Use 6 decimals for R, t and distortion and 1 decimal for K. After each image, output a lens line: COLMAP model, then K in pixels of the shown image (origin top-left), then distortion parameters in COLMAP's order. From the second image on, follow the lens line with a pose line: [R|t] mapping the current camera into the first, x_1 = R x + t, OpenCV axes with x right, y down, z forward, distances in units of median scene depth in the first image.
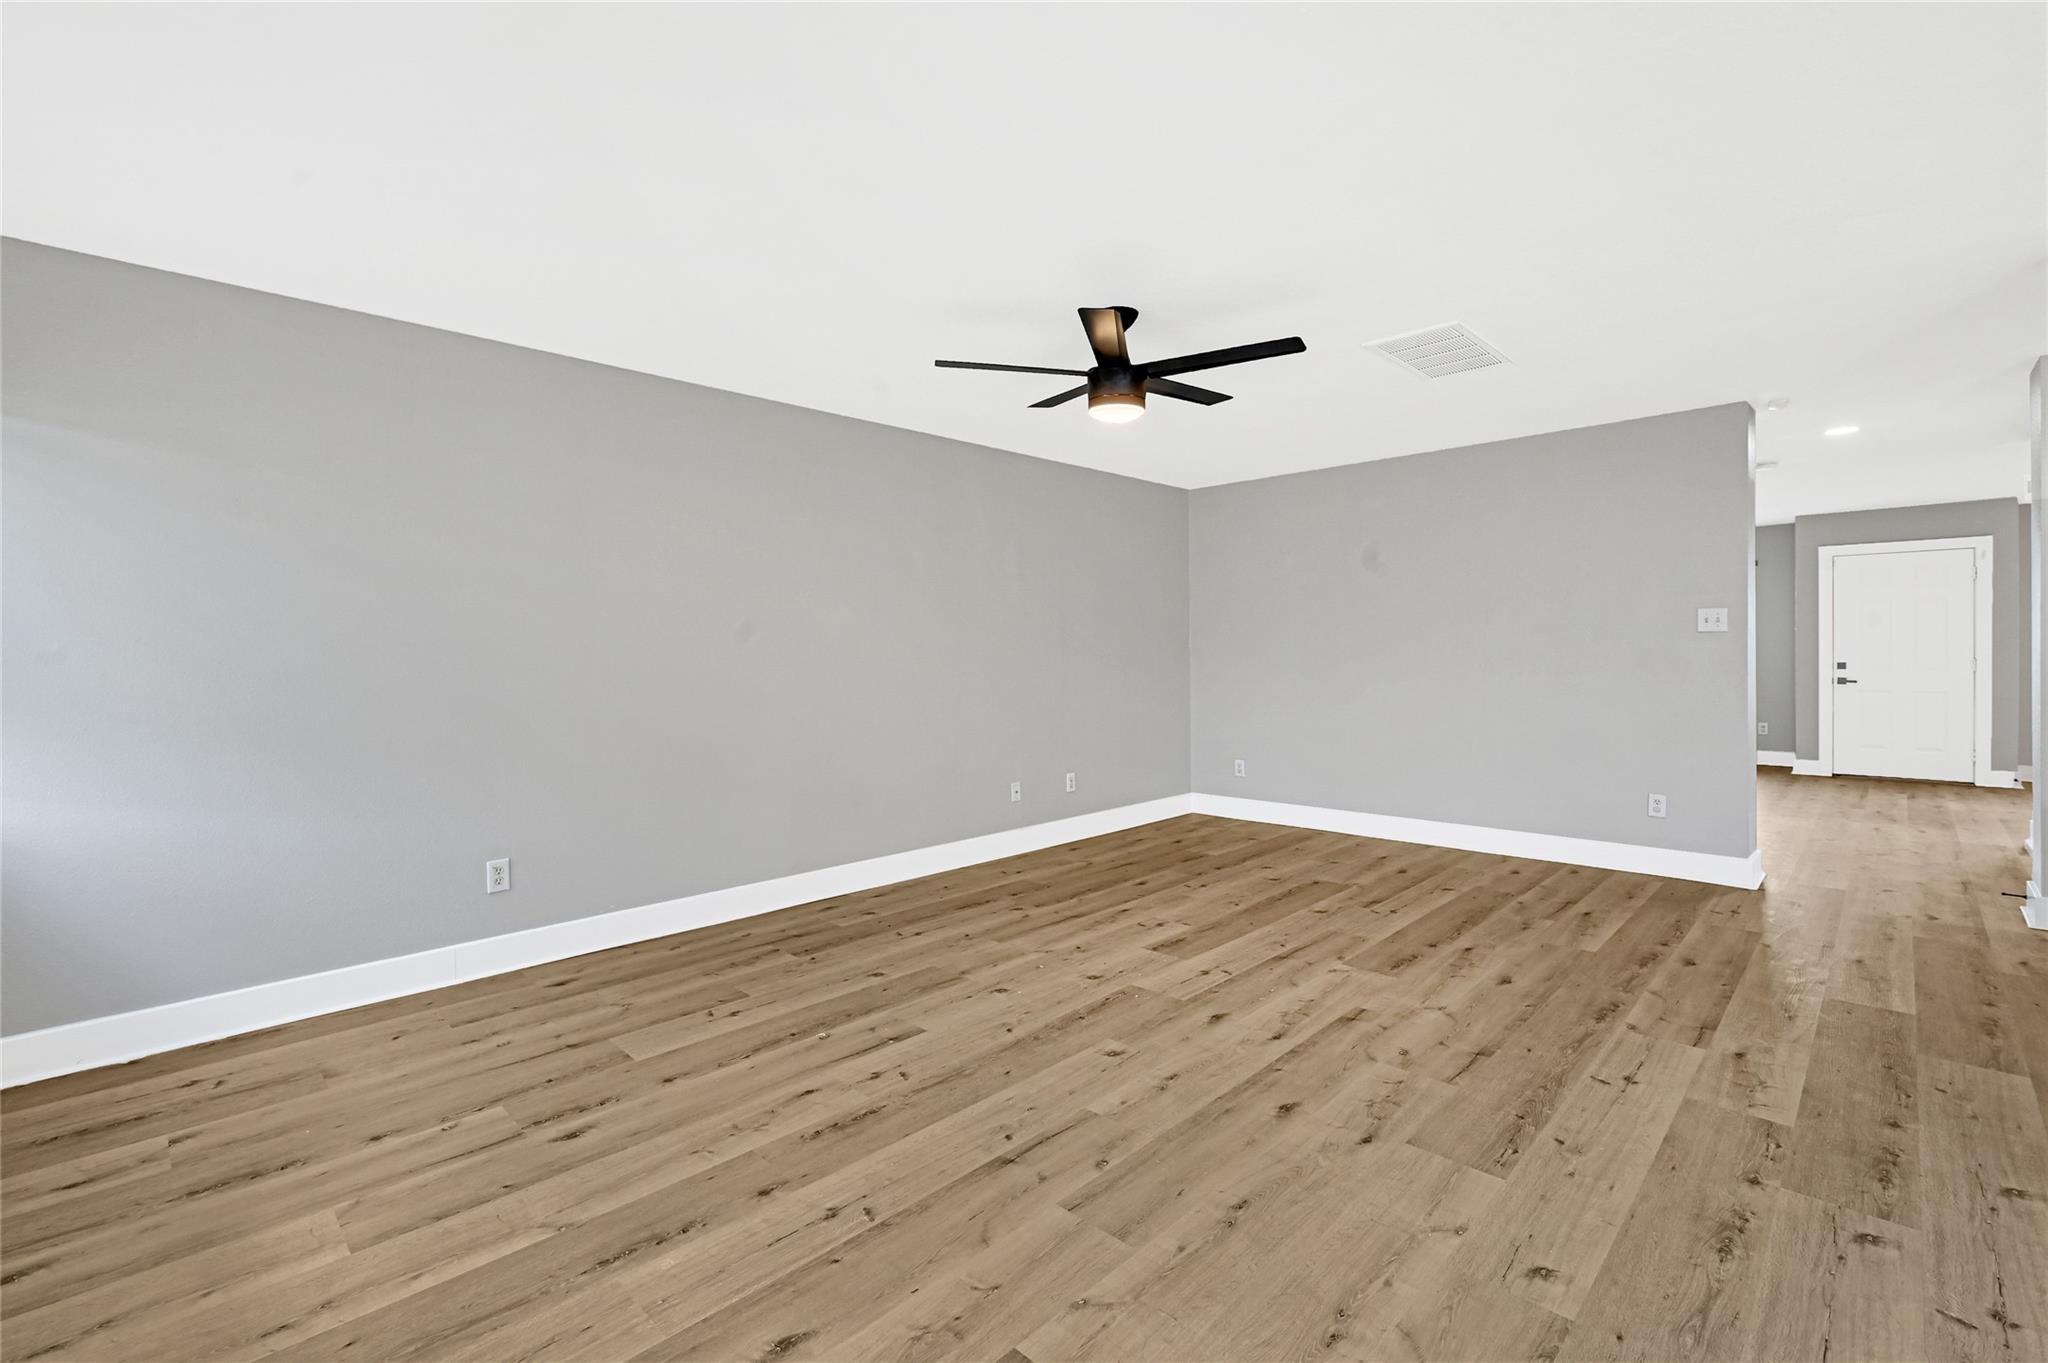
lens RADIAL K [[920.5, 0, 1025.4], [0, 920.5, 666.6], [0, 0, 1]] dist [0.000067, 0.000211]
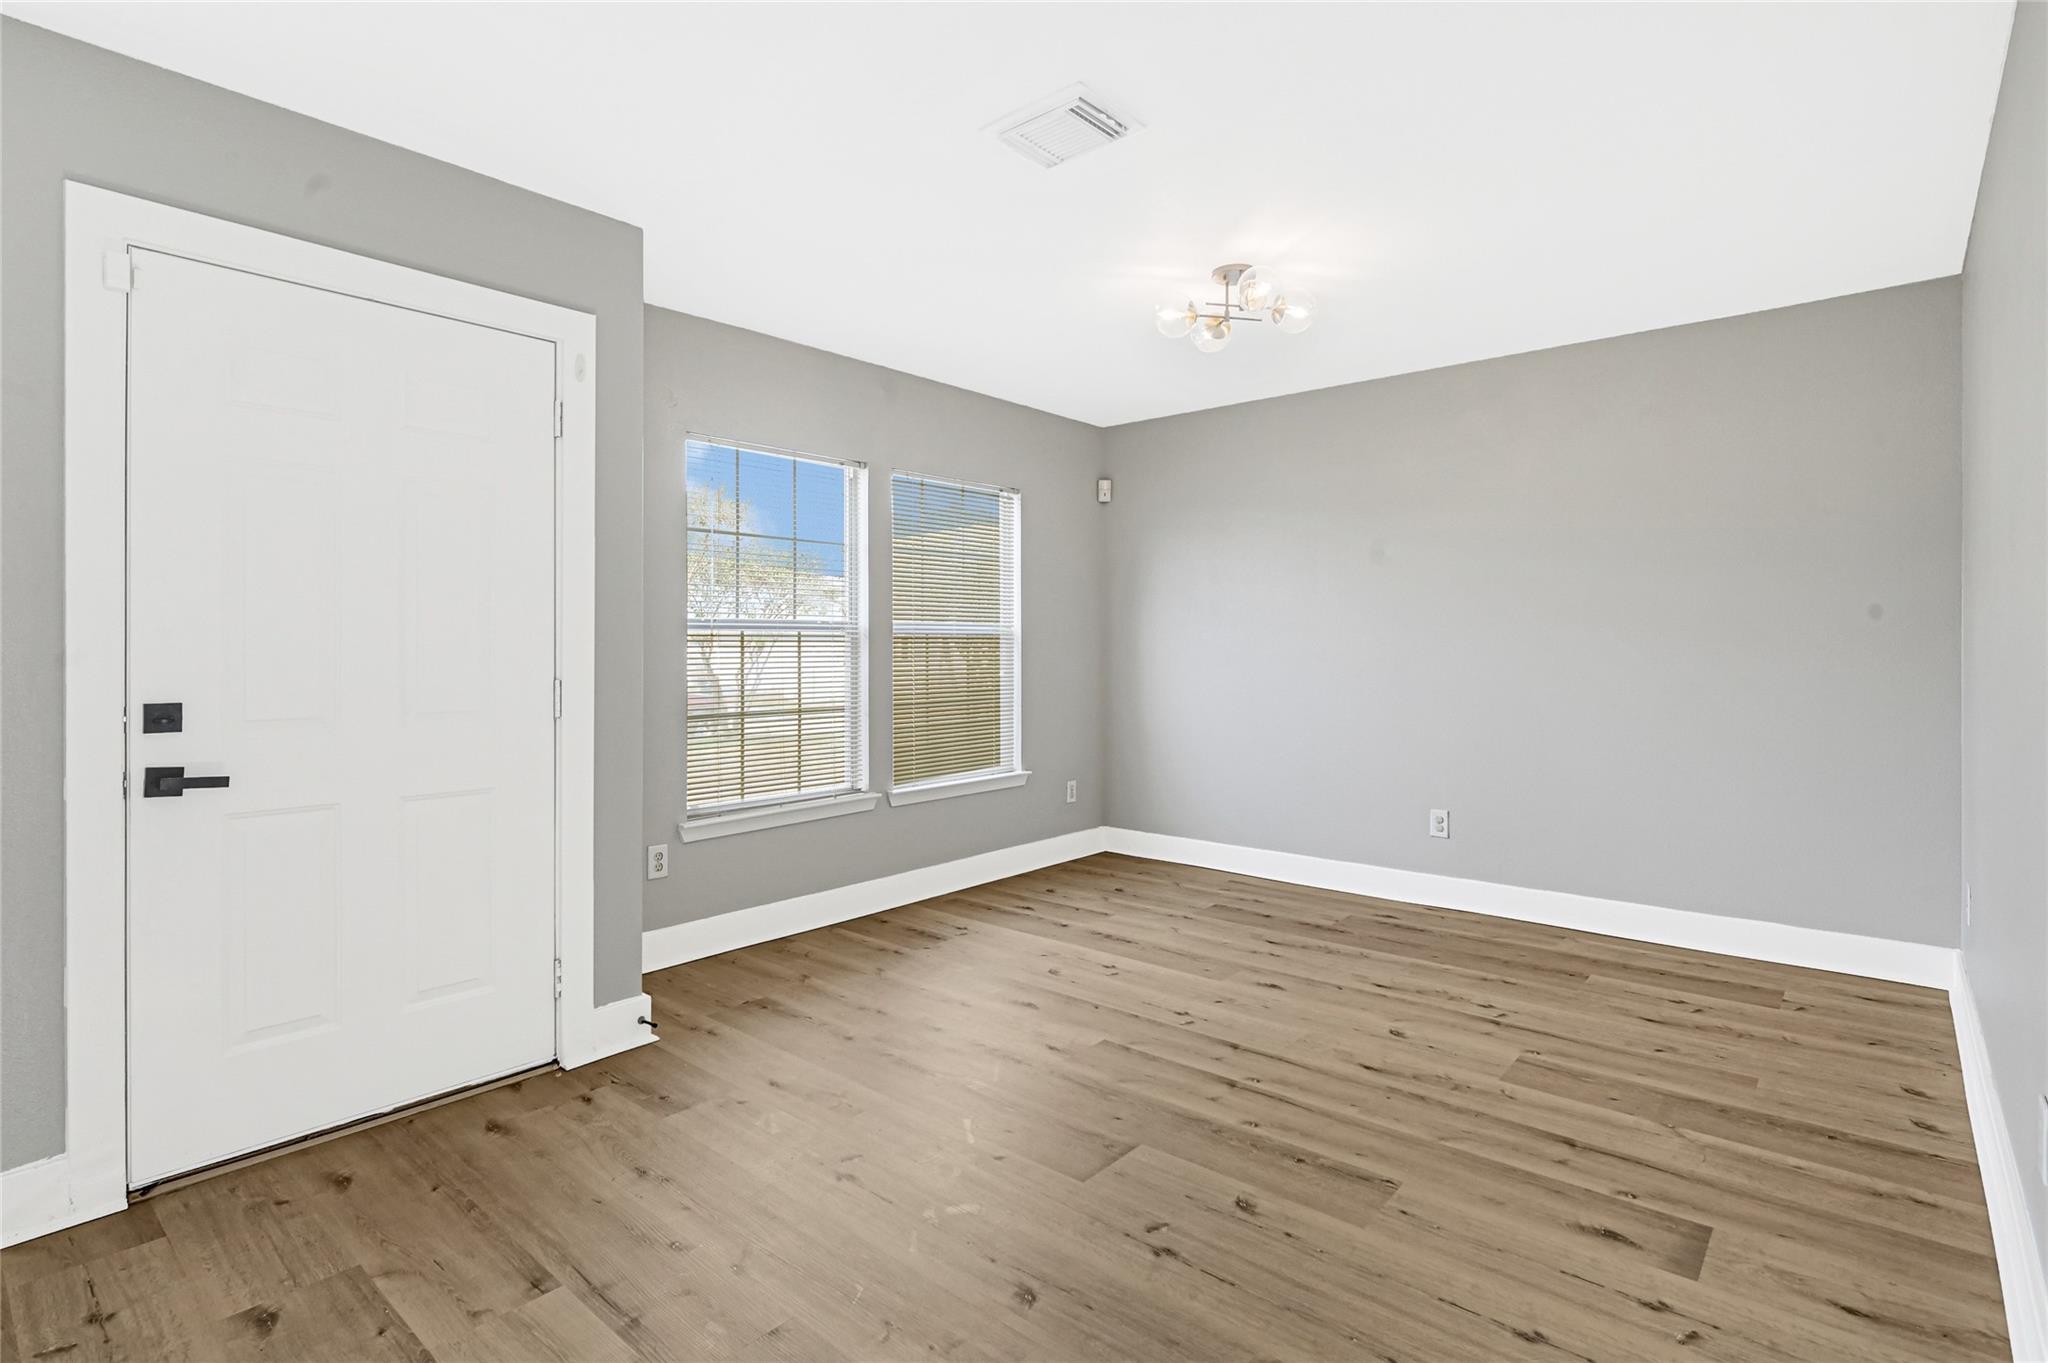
lens RADIAL K [[996.8, 0, 1036.6], [0, 996.8, 654.4], [0, 0, 1]] dist [-0.000826, -0.005159]
pose [[-0.047965, -0.002725, 0.998845, 0.204736], [0.004320, 0.999986, 0.002935, -0.005522], [-0.998840, 0.004455, -0.047953, 0.259344]]
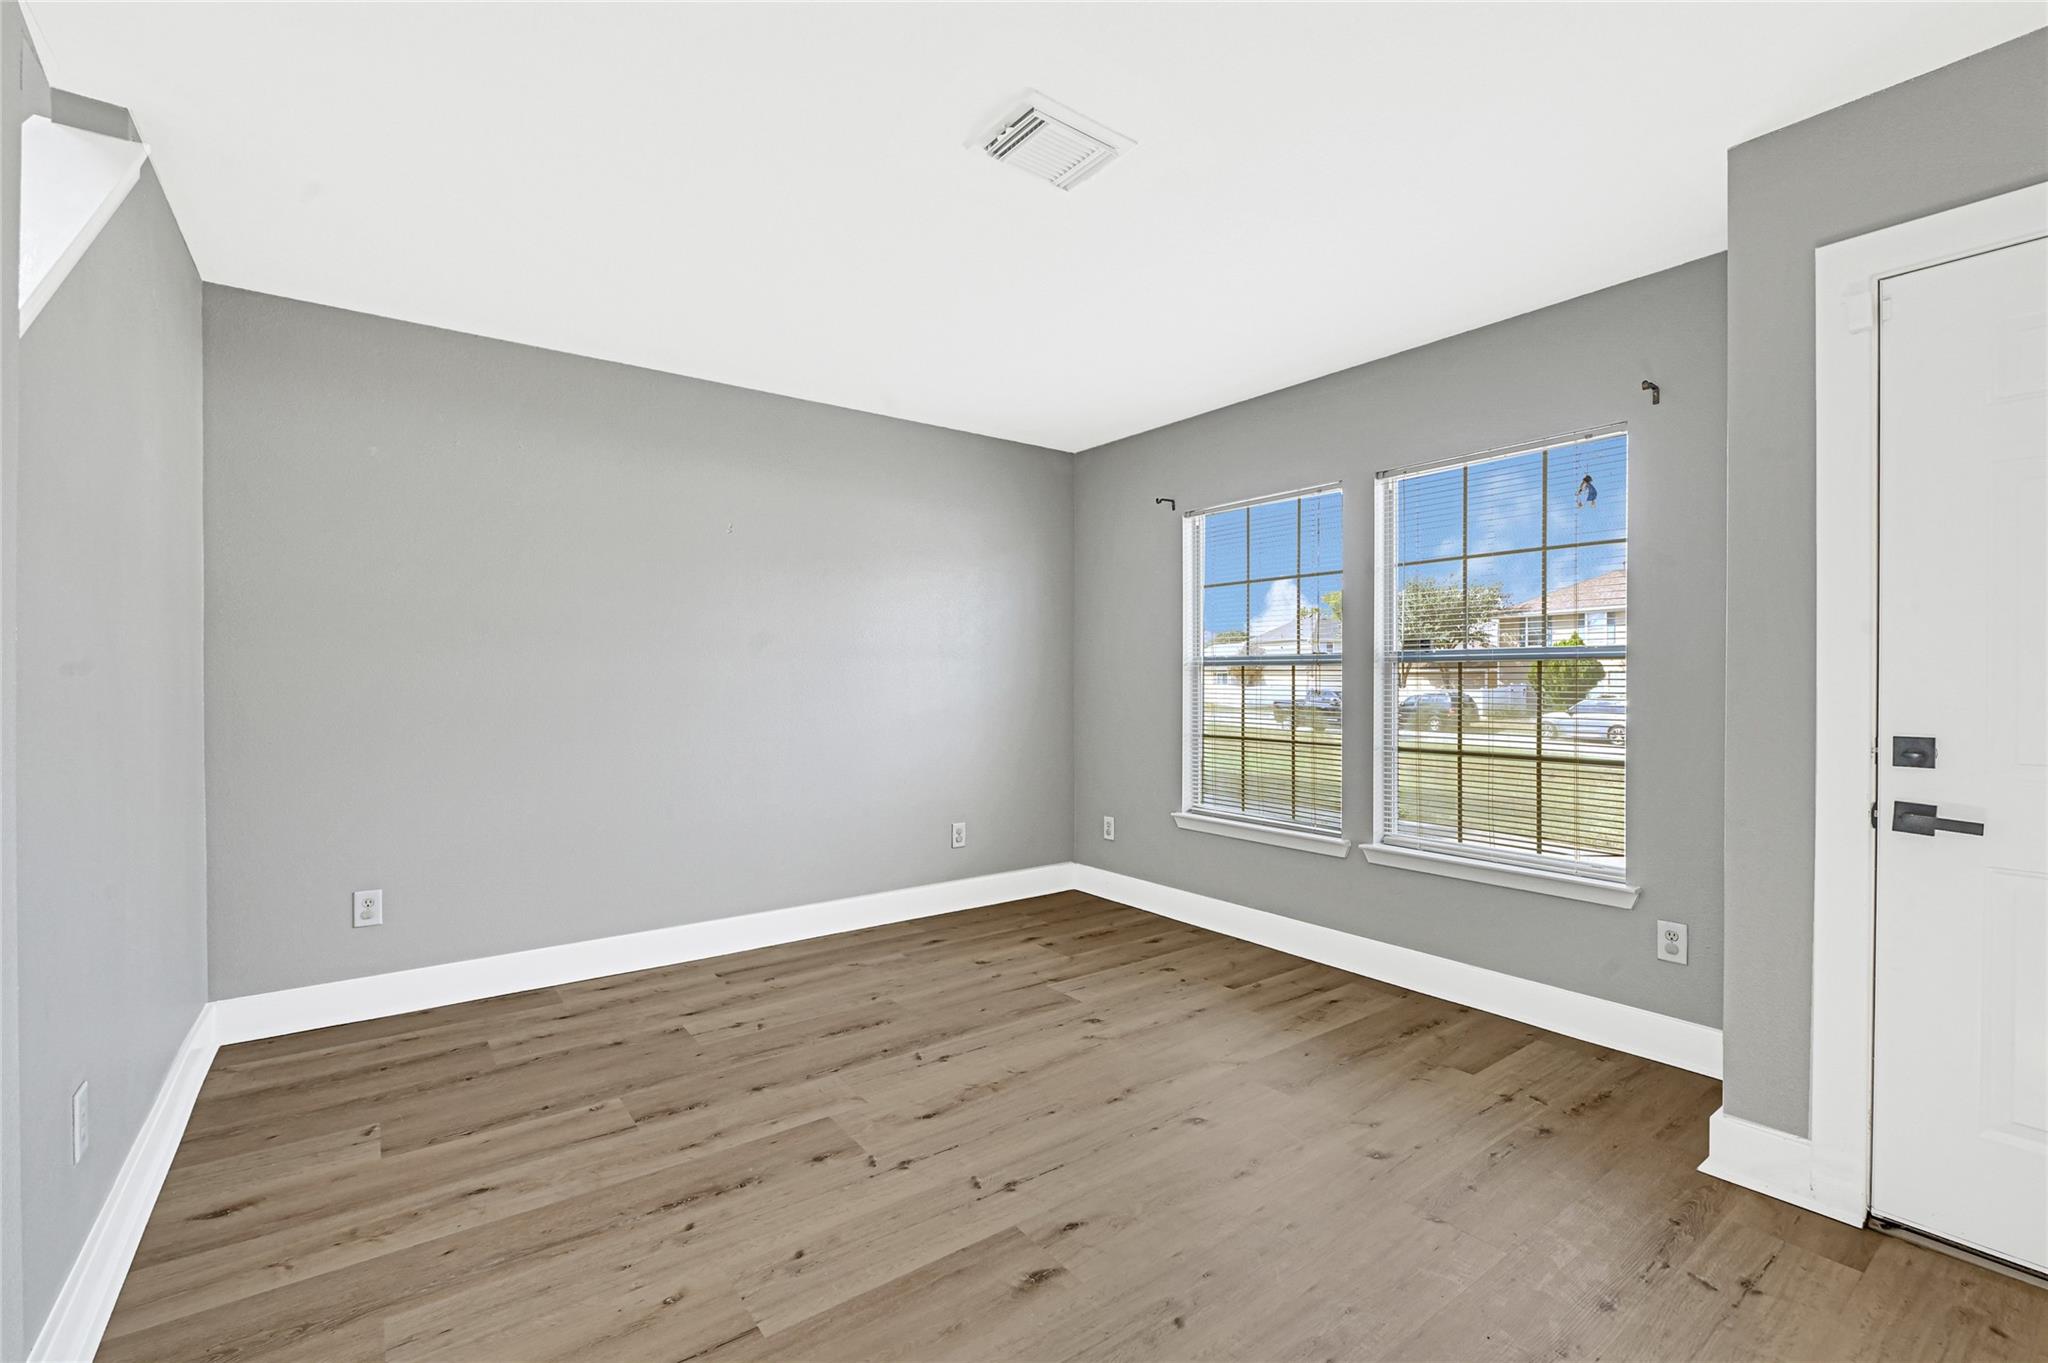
lens RADIAL K [[891.3, 0, 1029.0], [0, 891.3, 688.0], [0, 0, 1]] dist [-0.001913, -0.000306]
pose [[0.985101, 0.006158, -0.171868, 0.232786], [-0.005433, 0.999974, 0.004689, -0.005417], [0.171892, -0.003686, 0.985109, 0.245023]]
